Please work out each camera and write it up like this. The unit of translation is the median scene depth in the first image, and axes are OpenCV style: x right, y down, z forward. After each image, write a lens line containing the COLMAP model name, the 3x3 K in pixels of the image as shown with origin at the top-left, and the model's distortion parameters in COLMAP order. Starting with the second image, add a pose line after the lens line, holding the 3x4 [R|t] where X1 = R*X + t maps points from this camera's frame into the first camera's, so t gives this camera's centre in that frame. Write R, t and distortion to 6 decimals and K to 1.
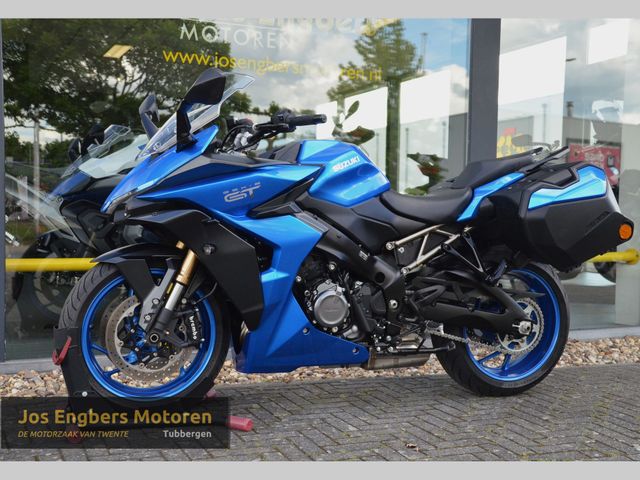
lens RADIAL K [[856.3, 0, 308.7], [0, 856.3, 249.2], [0, 0, 1]] dist [0.090173, 0.000000]
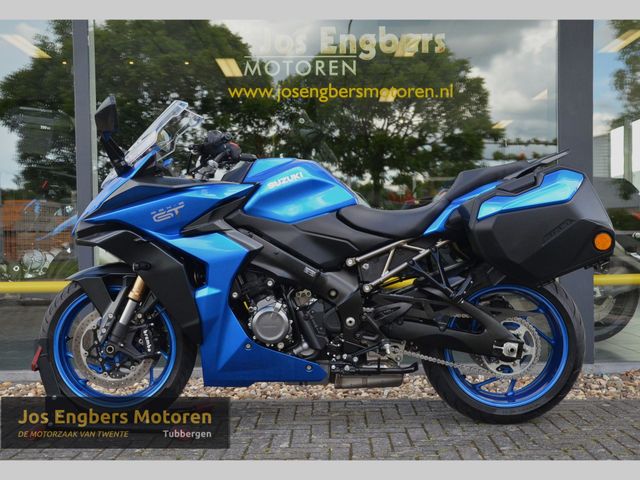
lens RADIAL K [[778.5, 0, 326.5], [0, 778.5, 248.9], [0, 0, 1]] dist [0.024858, 0.000000]
pose [[0.926084, -0.020855, -0.376741, 0.419125], [0.010136, 0.999486, -0.030412, 0.008556], [0.377182, 0.024345, 0.925819, 0.174236]]
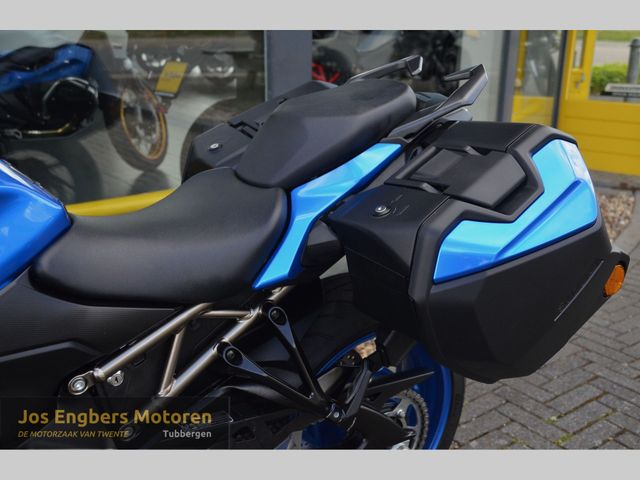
lens RADIAL K [[752.4, 0, 321.4], [0, 752.4, 236.3], [0, 0, 1]] dist [0.116105, 0.000000]
pose [[0.965972, -0.089445, 0.242689, 0.126266], [0.023574, 0.964843, 0.261769, -0.156608], [-0.257570, -0.247140, 0.934119, 0.702864]]
